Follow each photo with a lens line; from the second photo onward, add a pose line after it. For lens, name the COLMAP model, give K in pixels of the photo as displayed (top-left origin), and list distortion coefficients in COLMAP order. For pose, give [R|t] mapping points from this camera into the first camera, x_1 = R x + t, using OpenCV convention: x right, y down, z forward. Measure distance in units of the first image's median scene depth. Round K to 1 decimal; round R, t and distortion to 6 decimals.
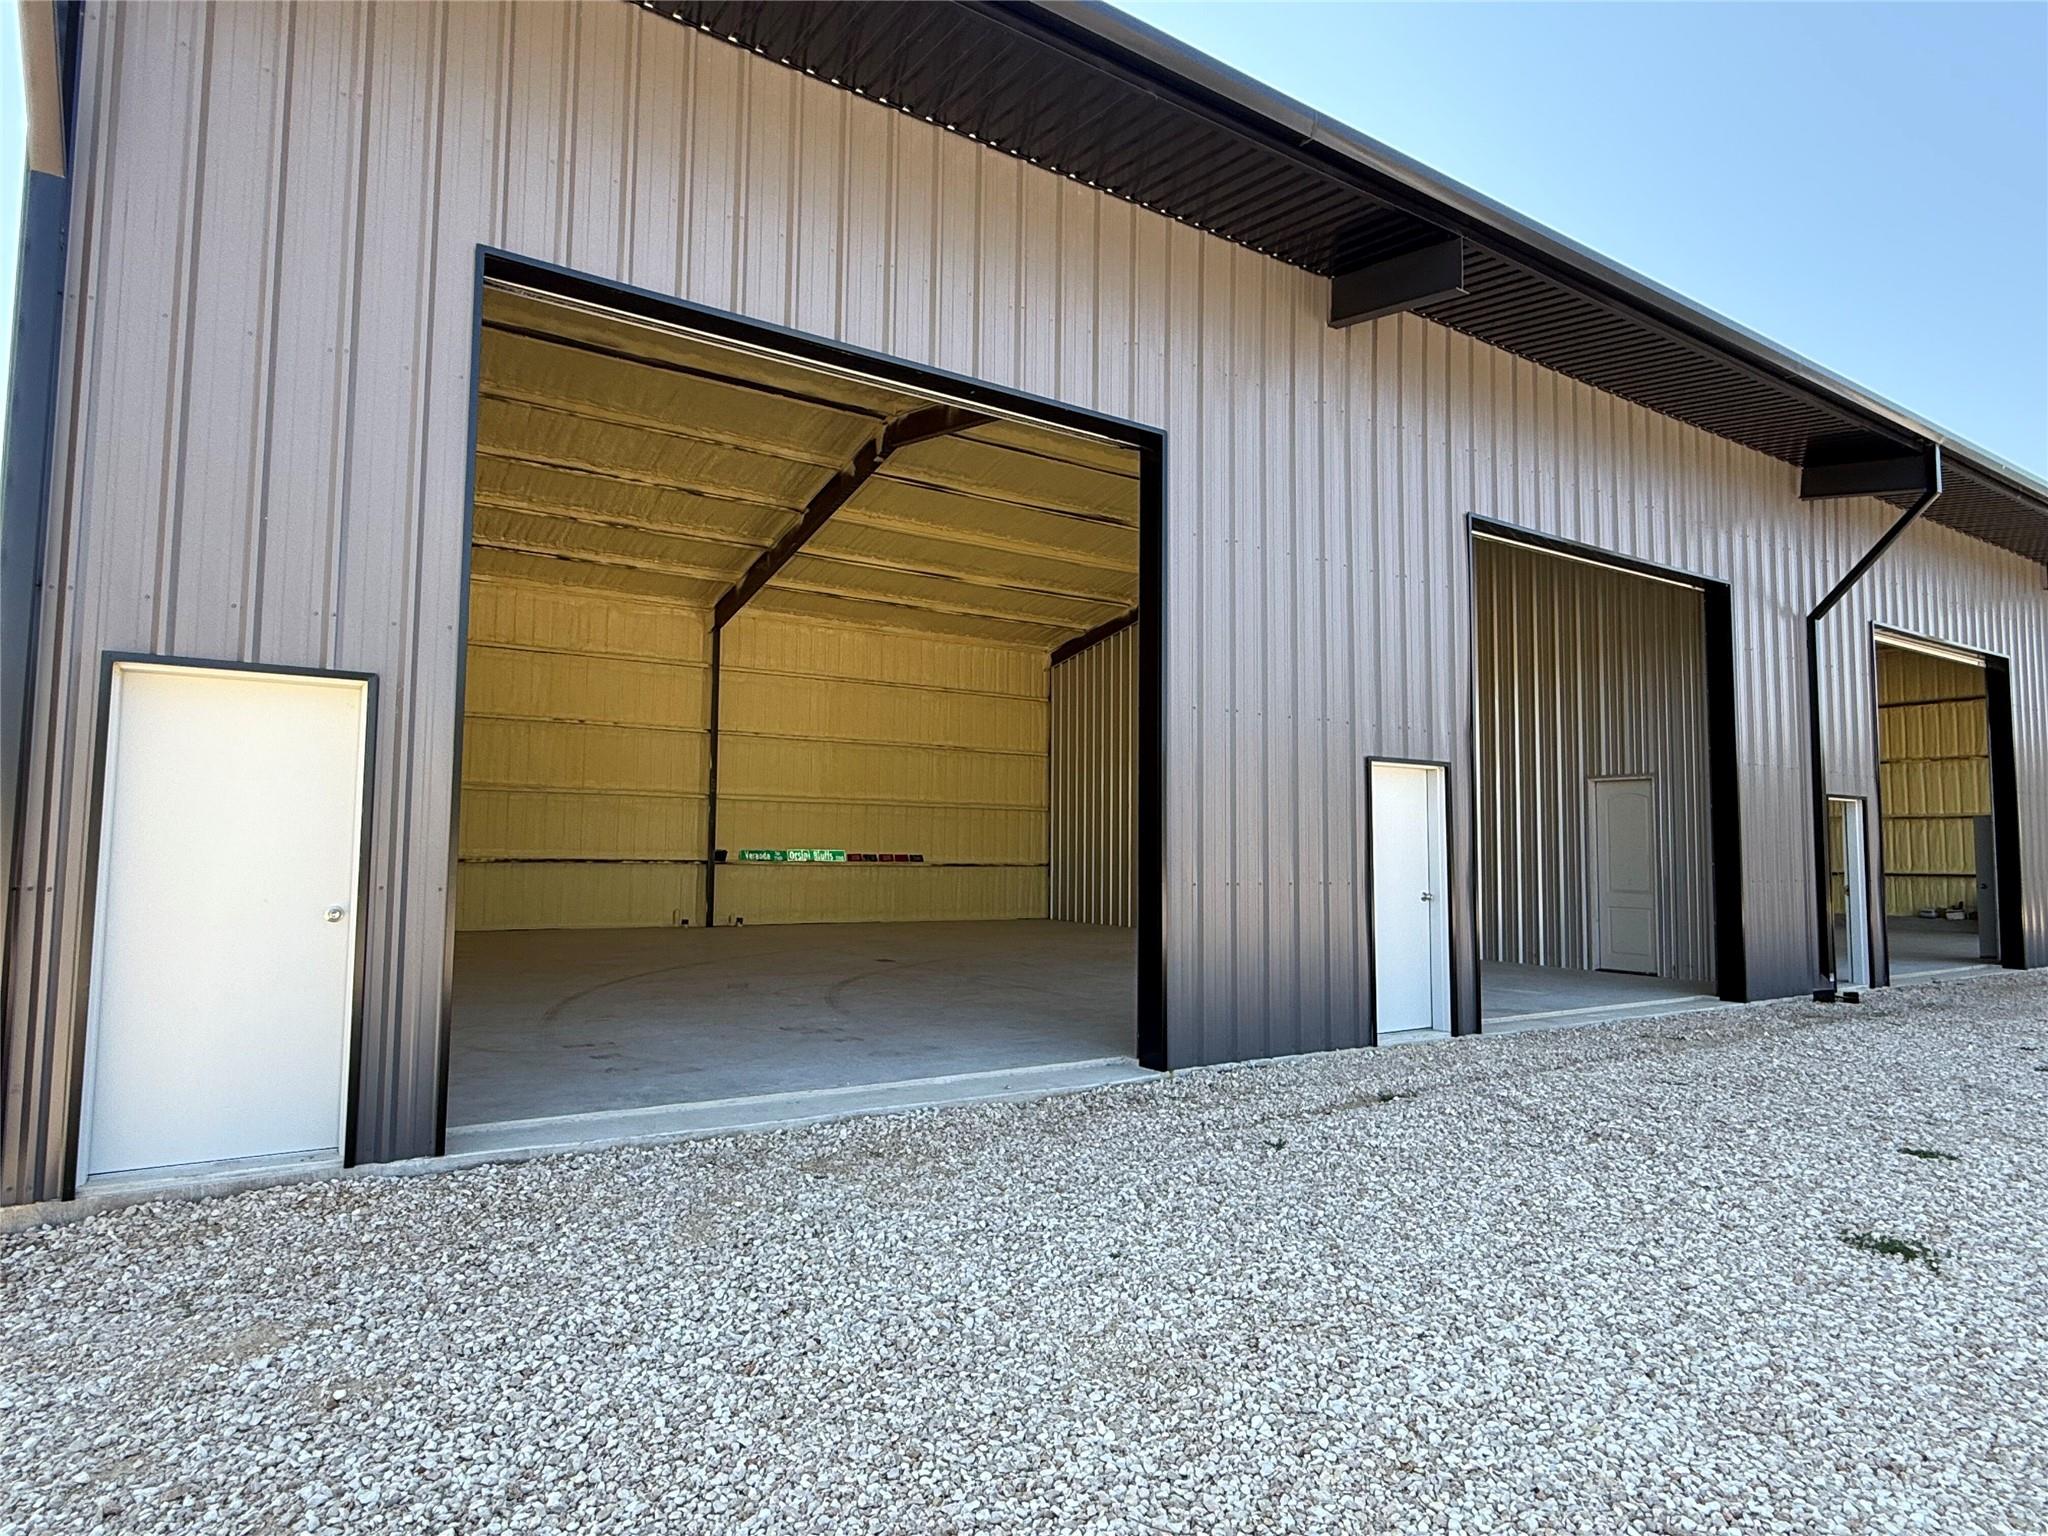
lens RADIAL K [[1147.7, 0, 1015.6], [0, 1147.7, 771.4], [0, 0, 1]] dist [0.002419, 0.000788]
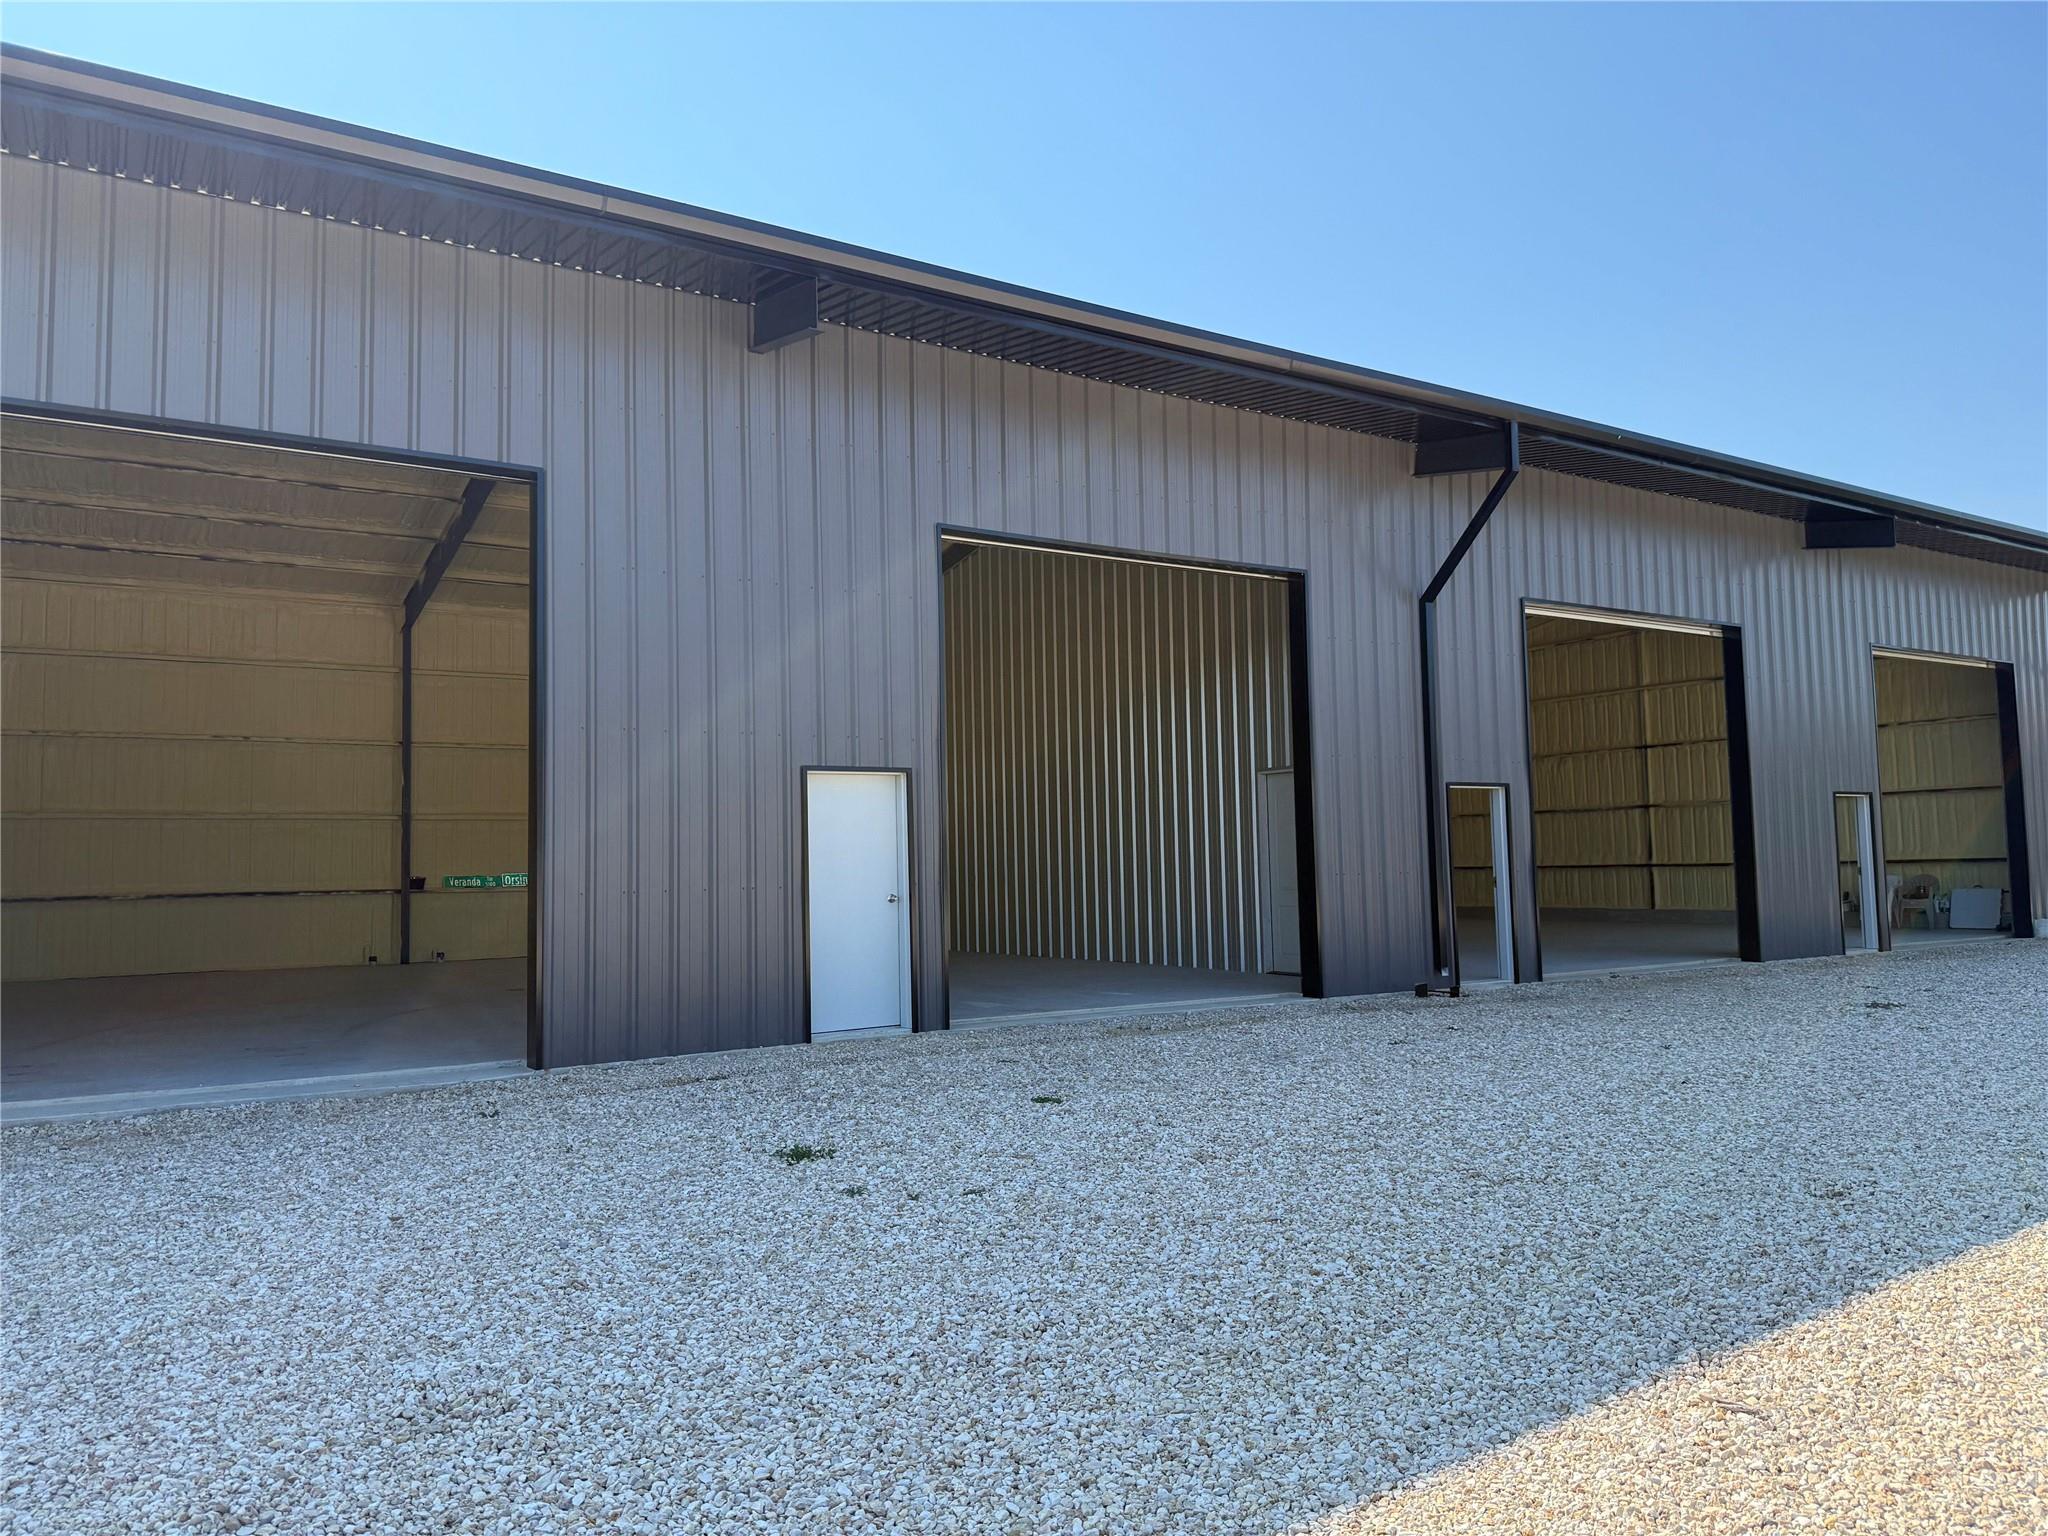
lens RADIAL K [[1439.5, 0, 1059.0], [0, 1439.5, 764.5], [0, 0, 1]] dist [-0.028971, -0.000449]
pose [[0.998955, -0.031898, 0.032738, 0.214805], [0.031930, 0.999490, -0.000447, -0.002124], [-0.032707, 0.001491, 0.999464, -0.128262]]
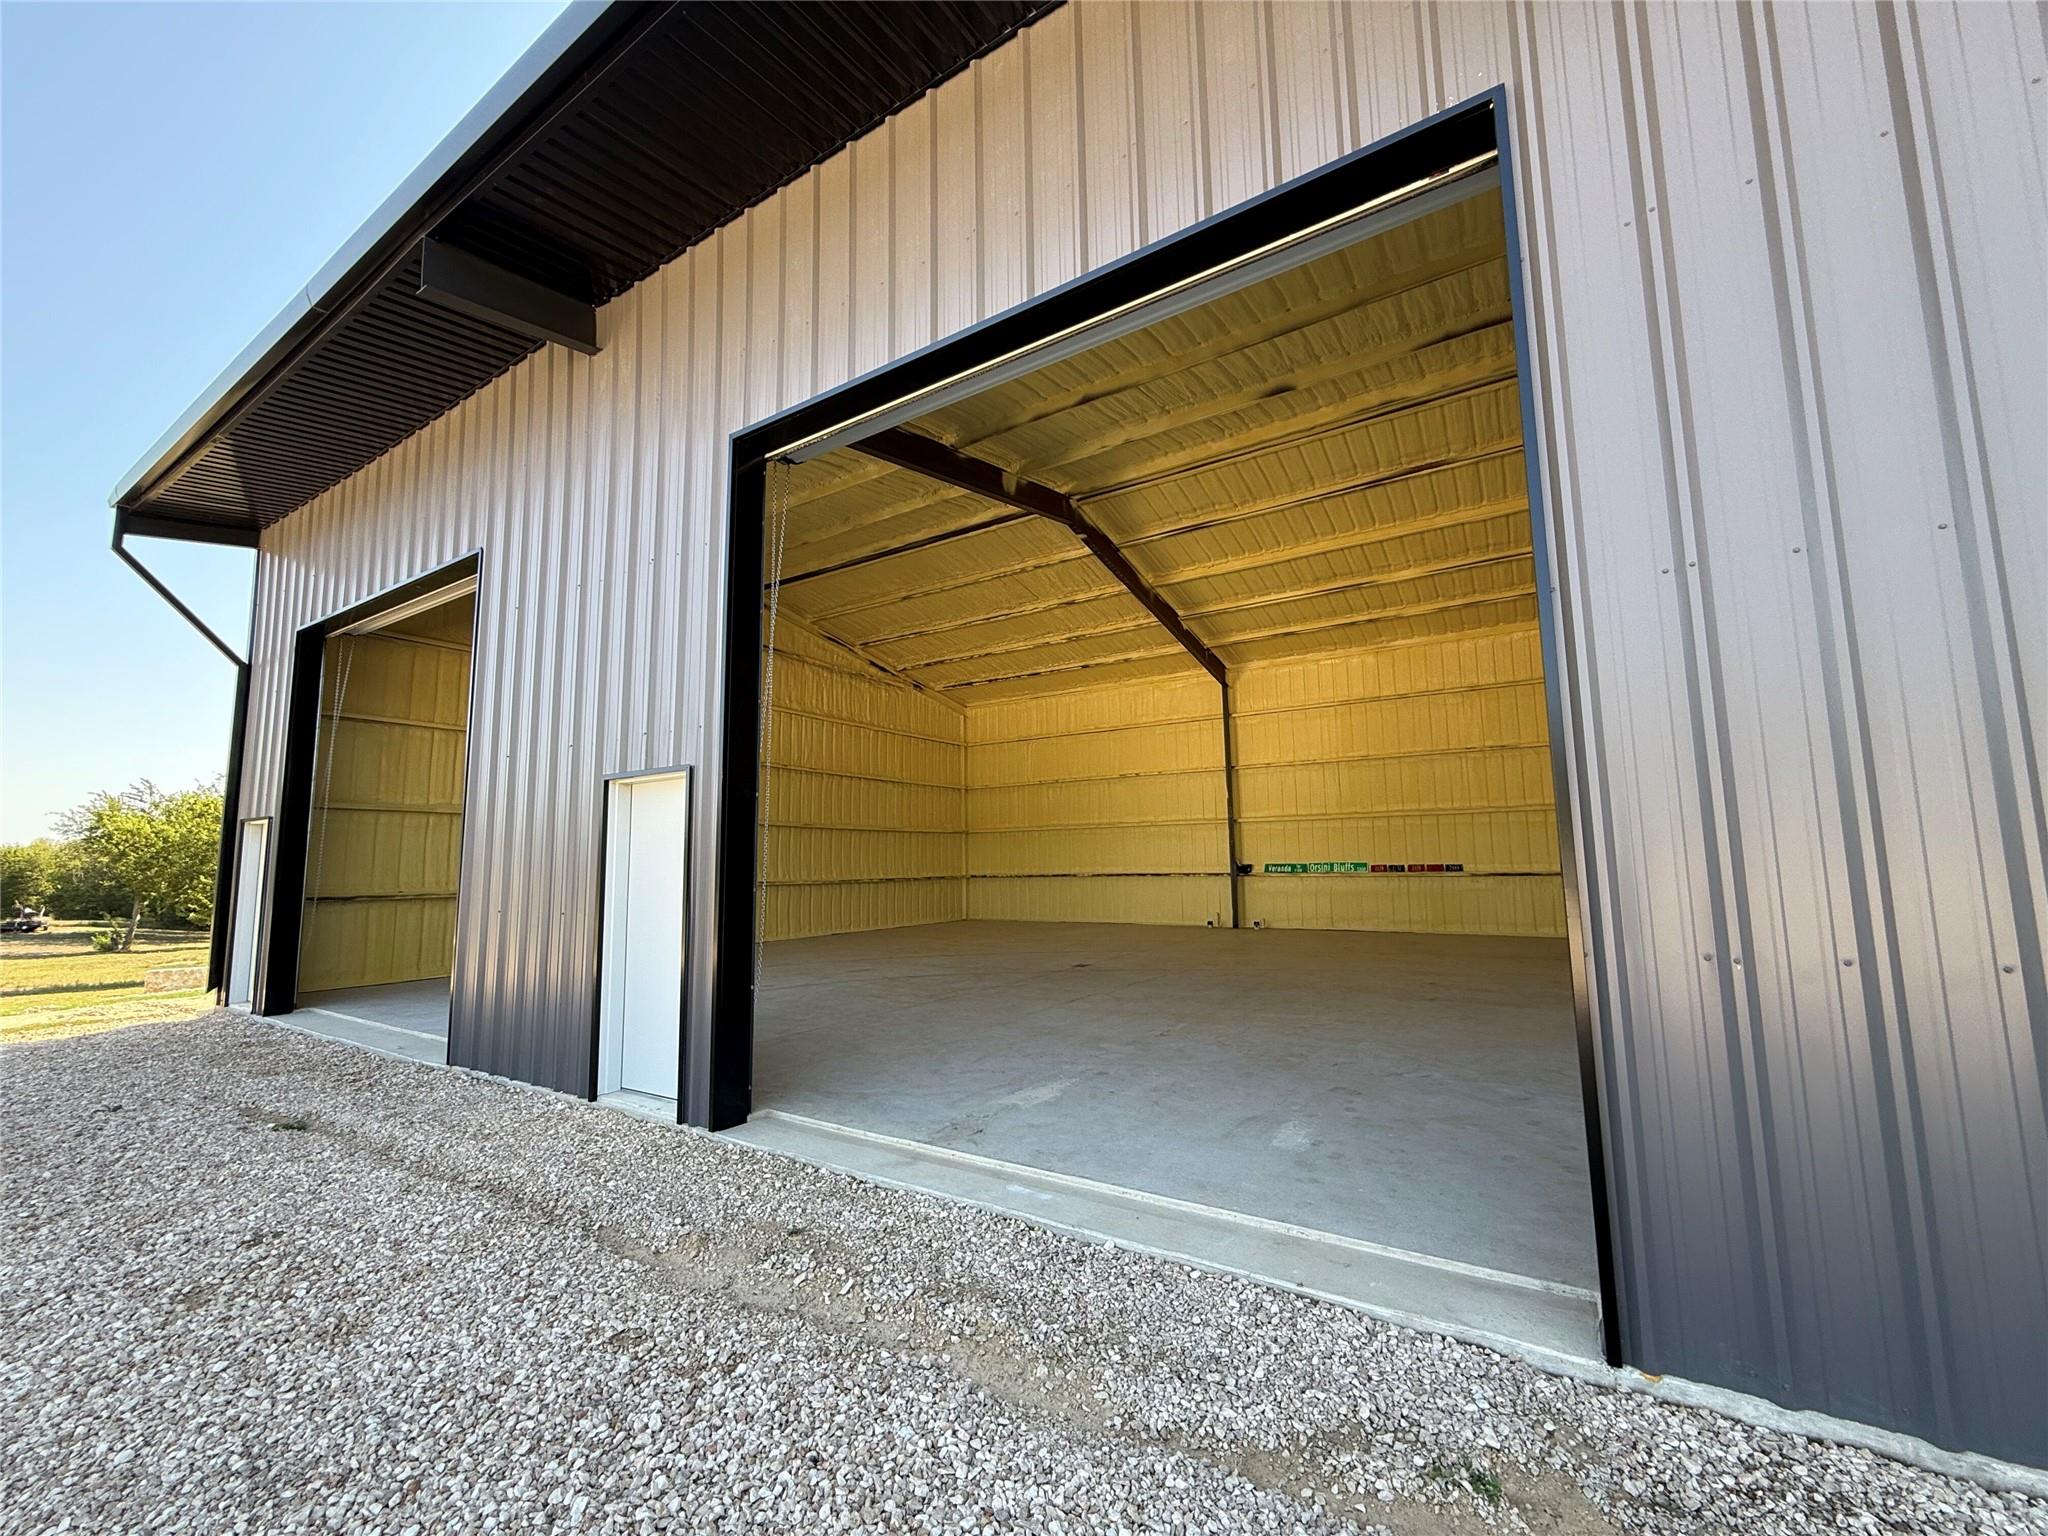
lens RADIAL K [[815.1, 0, 1016.8], [0, 815.1, 770.5], [0, 0, 1]] dist [0.000172, 0.000277]
pose [[0.421537, -0.120815, -0.898727, 0.446385], [0.086746, 0.991912, -0.092655, 0.030523], [0.902653, -0.038903, 0.428608, 0.439405]]
